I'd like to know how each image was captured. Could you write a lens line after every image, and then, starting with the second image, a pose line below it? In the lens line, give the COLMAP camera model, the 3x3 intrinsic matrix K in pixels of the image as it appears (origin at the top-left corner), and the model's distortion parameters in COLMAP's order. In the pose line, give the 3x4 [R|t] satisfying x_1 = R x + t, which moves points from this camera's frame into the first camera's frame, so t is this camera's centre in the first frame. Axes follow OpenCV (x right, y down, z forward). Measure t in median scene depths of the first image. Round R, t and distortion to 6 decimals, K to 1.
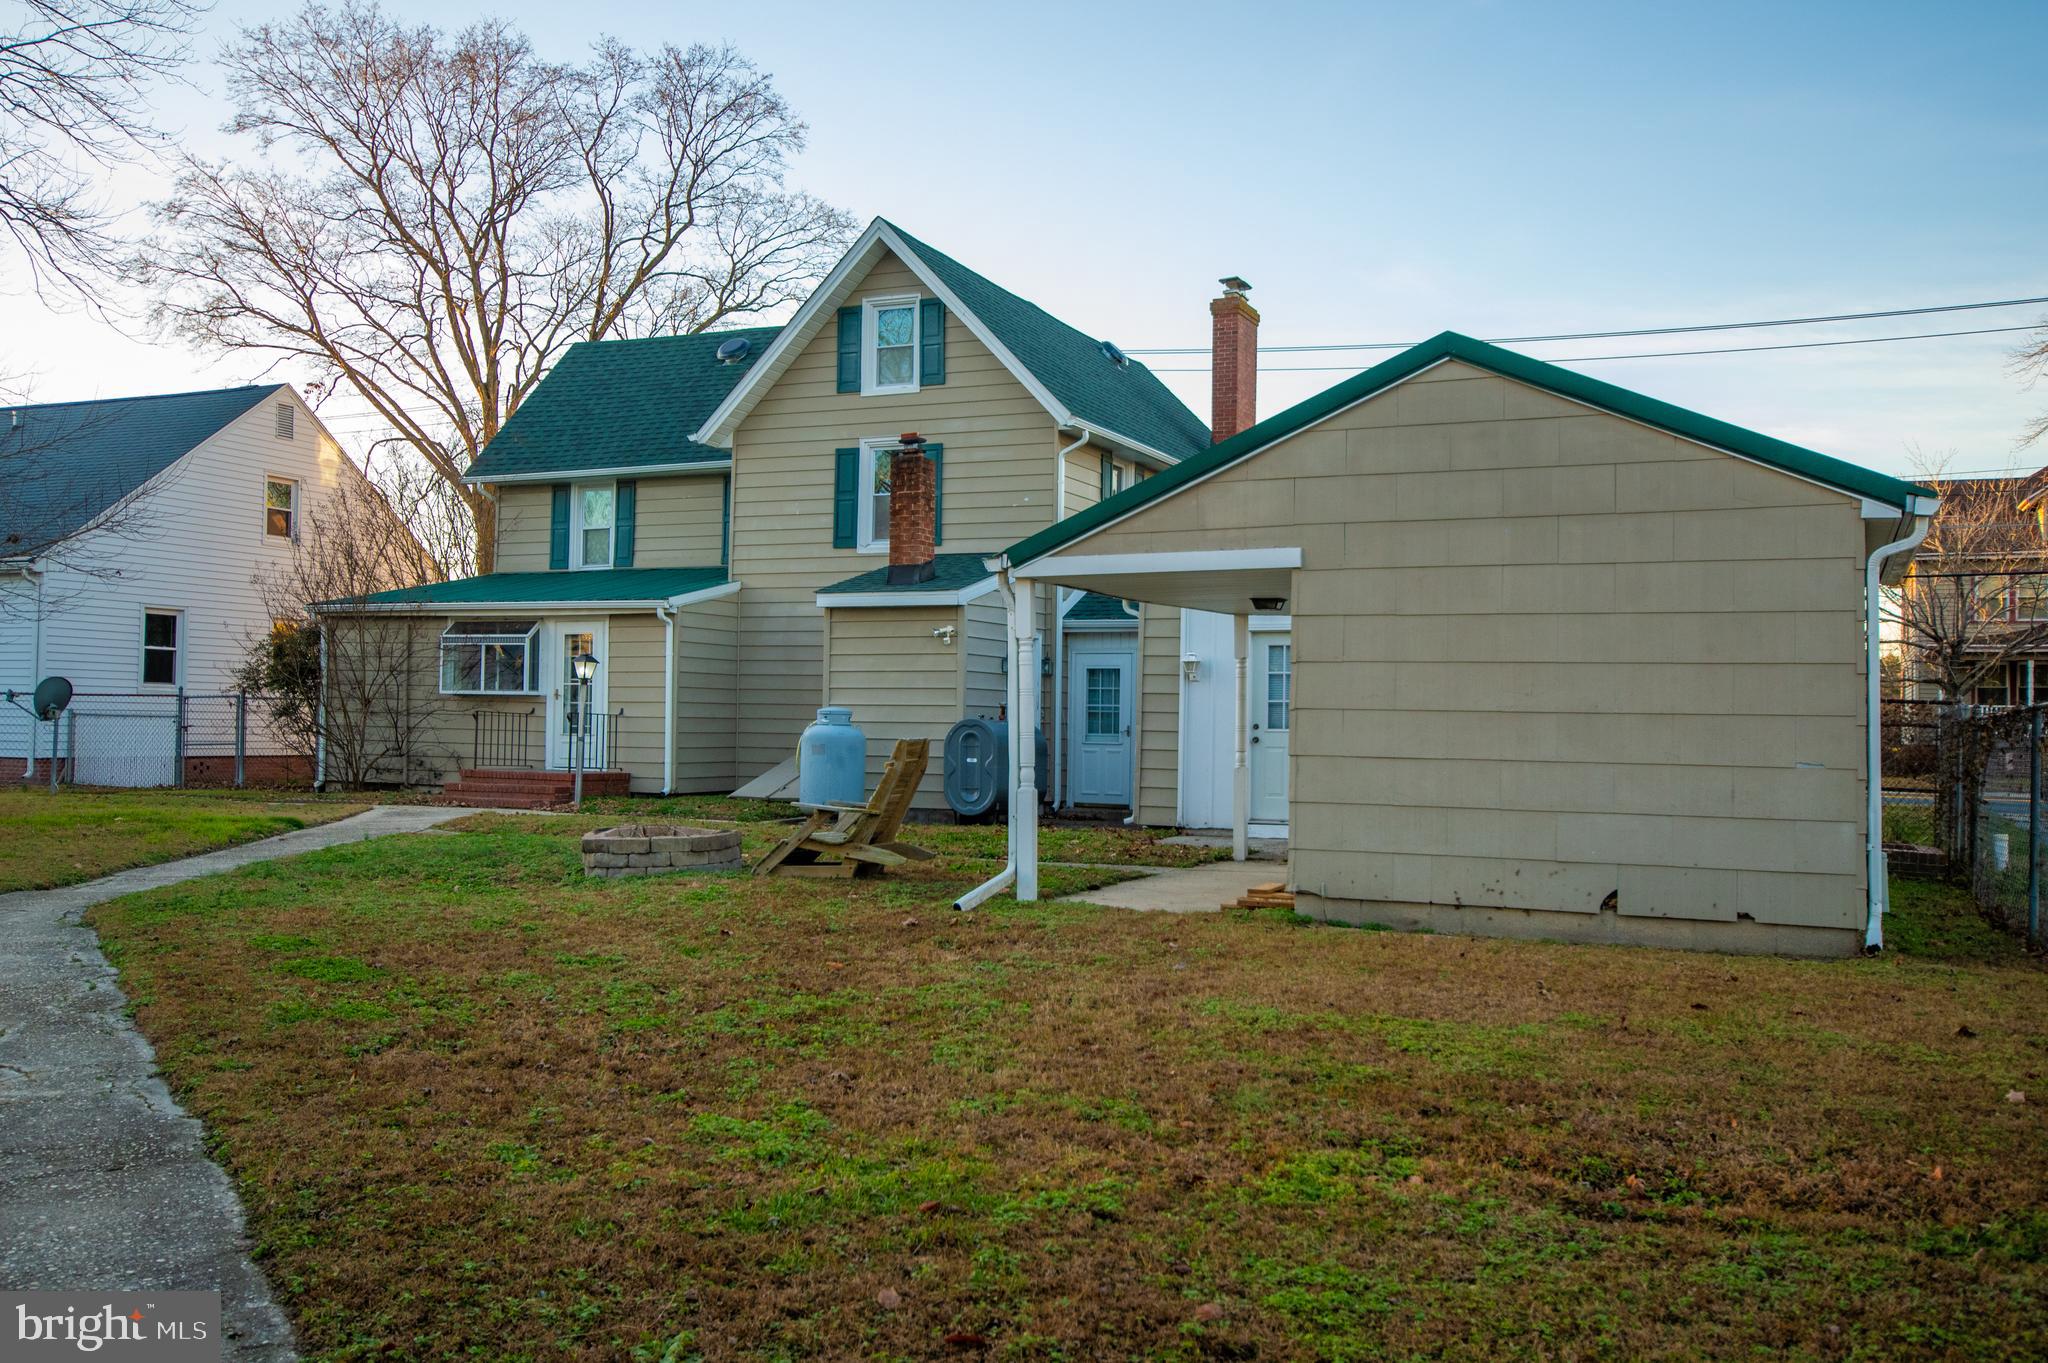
lens RADIAL K [[1762.7, 0, 1024.0], [0, 1762.7, 681.5], [0, 0, 1]] dist [0.006117, 0.001274]
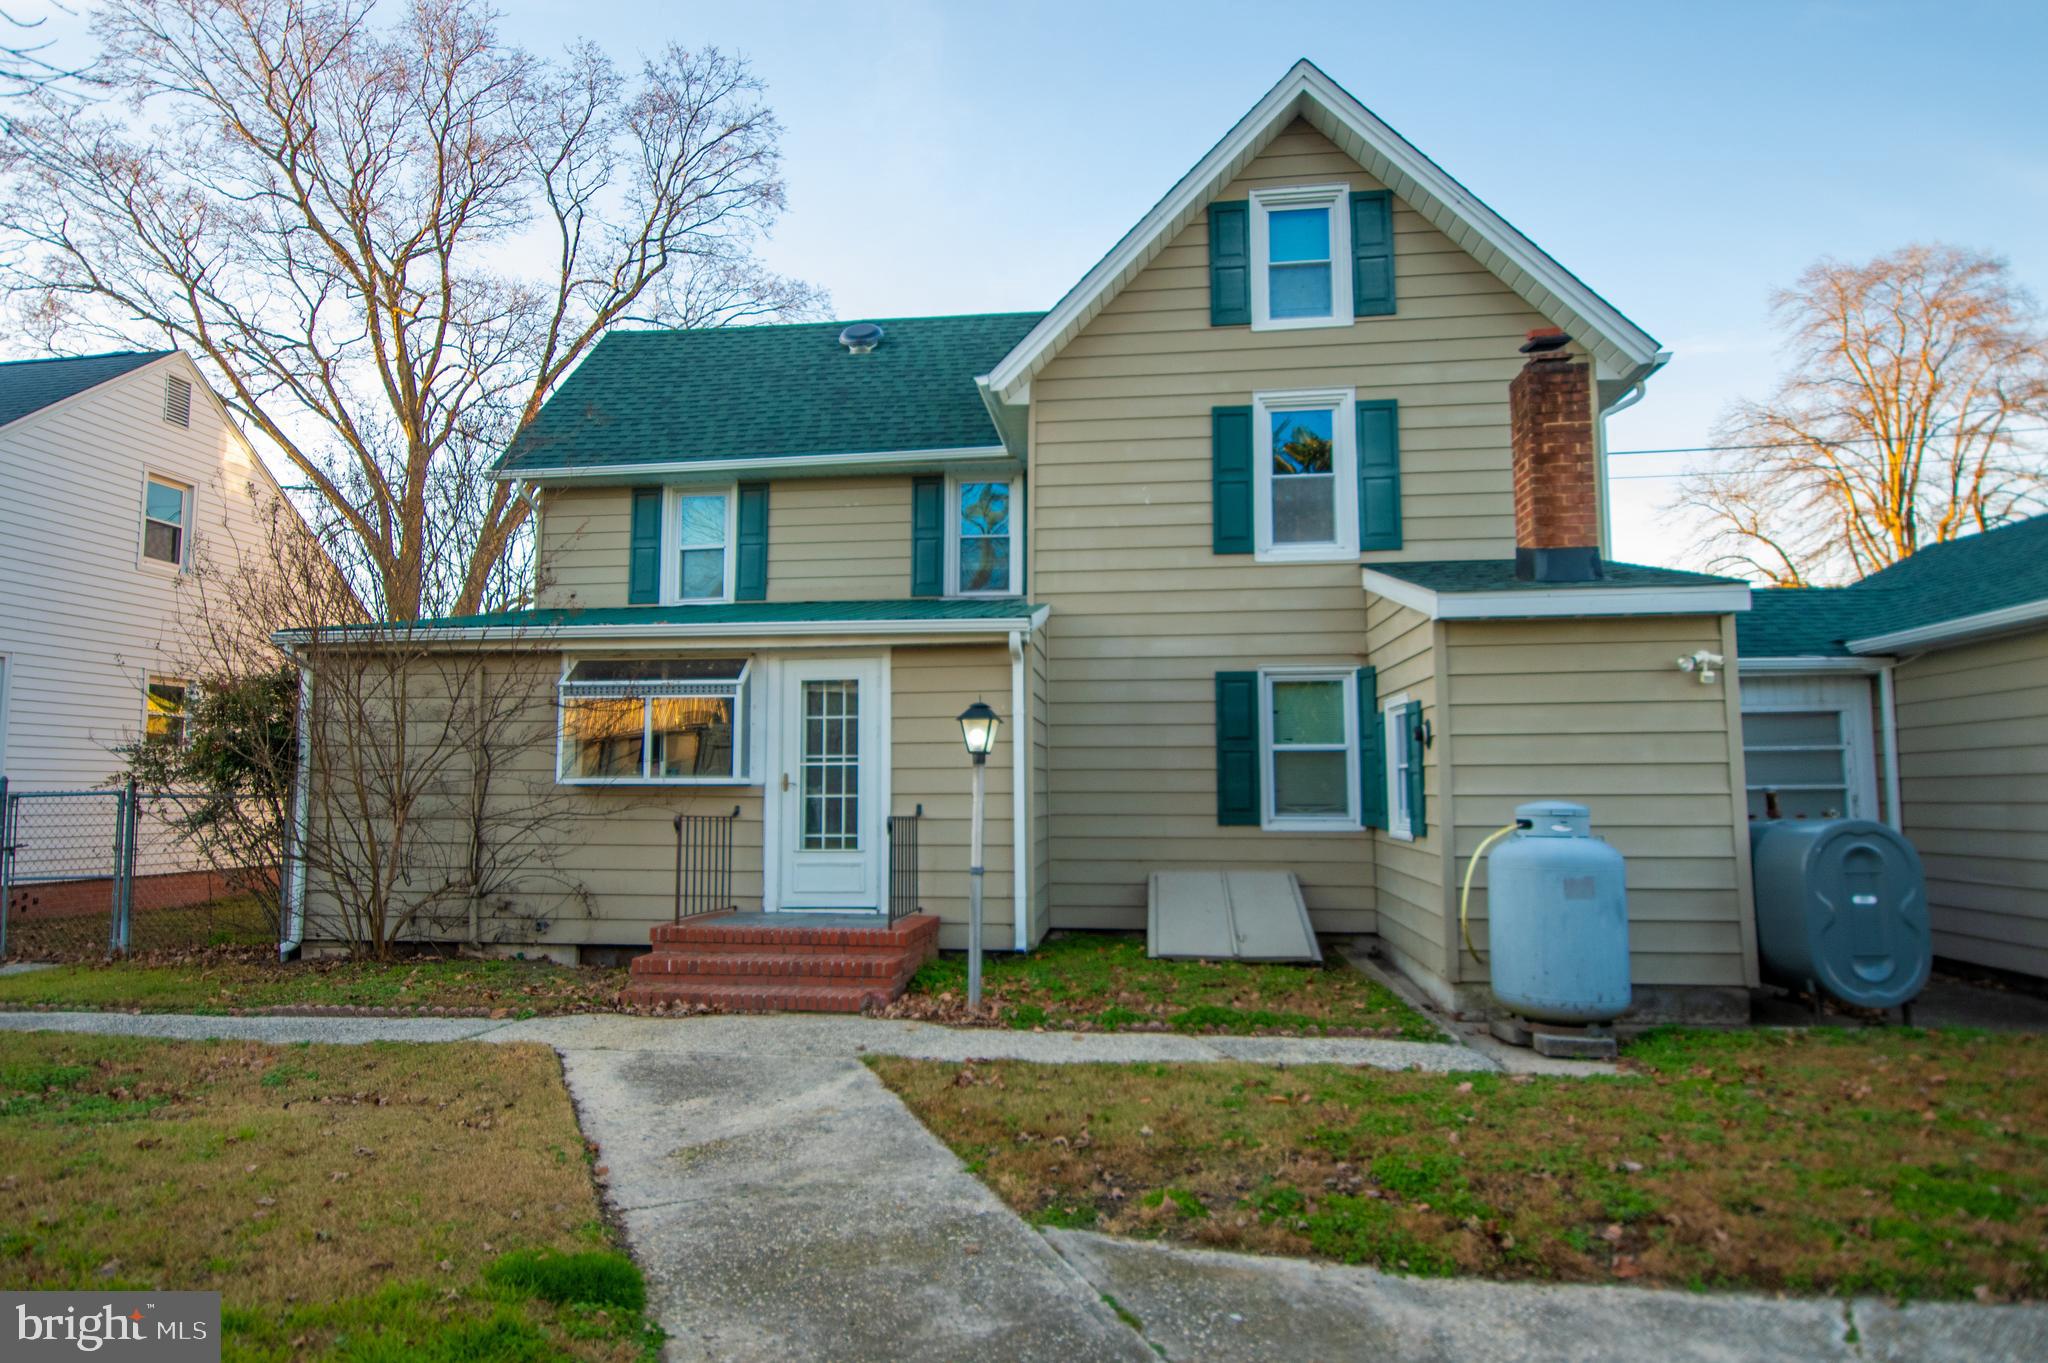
lens RADIAL K [[1178.2, 0, 1024.0], [0, 1178.2, 681.5], [0, 0, 1]] dist [0.027926, -0.035180]
pose [[0.957113, 0.008950, 0.289577, -0.303419], [0.010426, 0.997811, -0.065300, 0.000315], [-0.289527, 0.065519, 0.954925, 0.599310]]
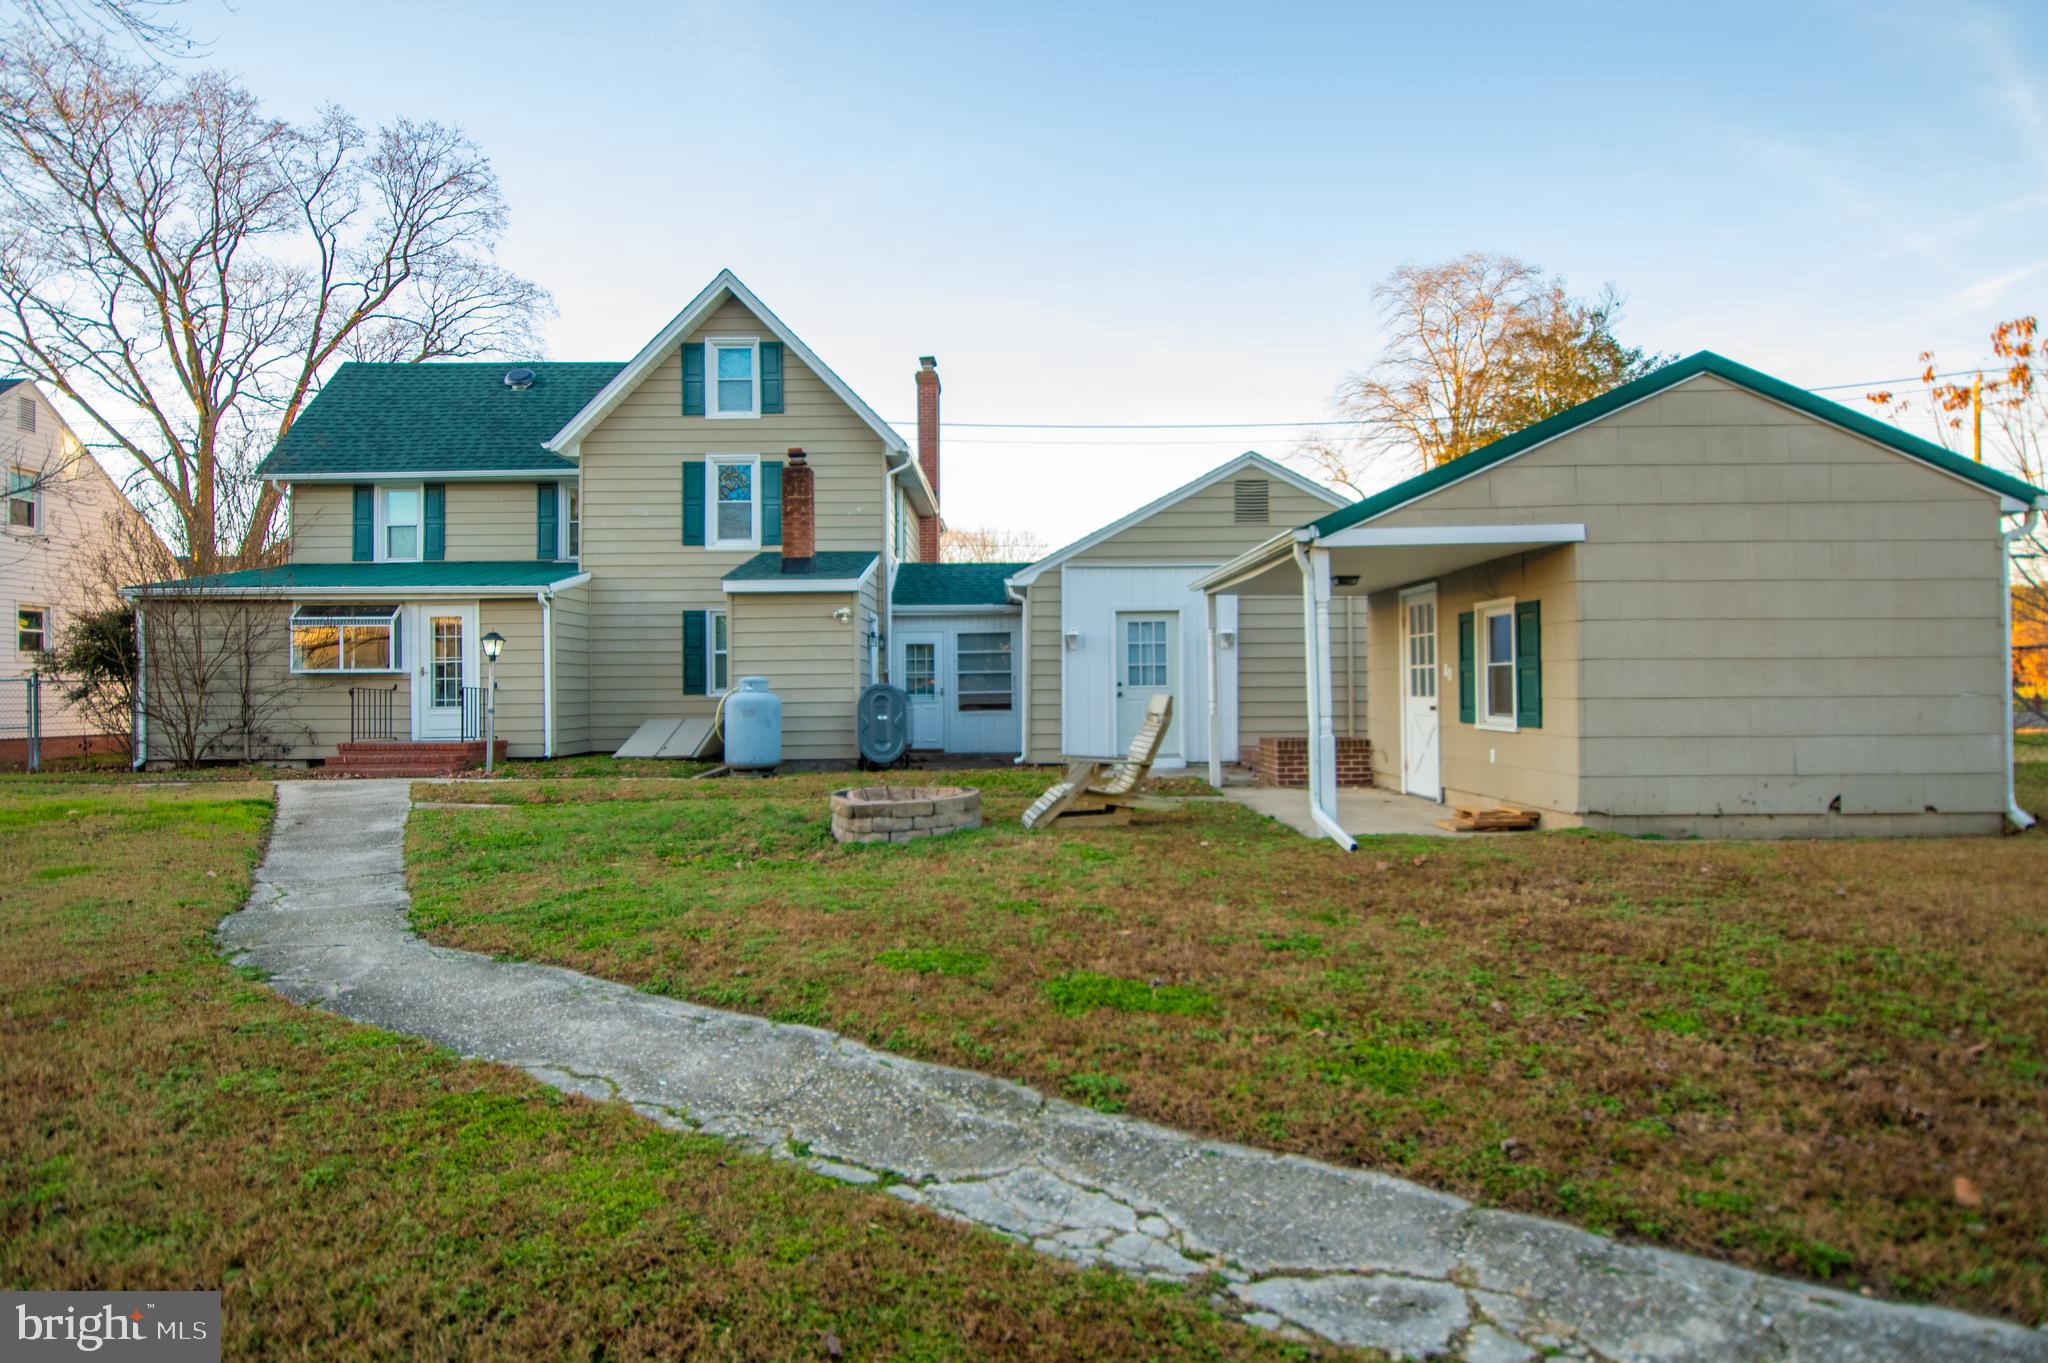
lens RADIAL K [[1162.0, 0, 1026.9], [0, 1162.0, 673.5], [0, 0, 1]] dist [0.027179, -0.032656]
pose [[0.912913, -0.017727, 0.407769, -0.218082], [0.013568, 0.999822, 0.013089, 0.004118], [-0.407929, -0.006417, 0.912991, 0.183626]]
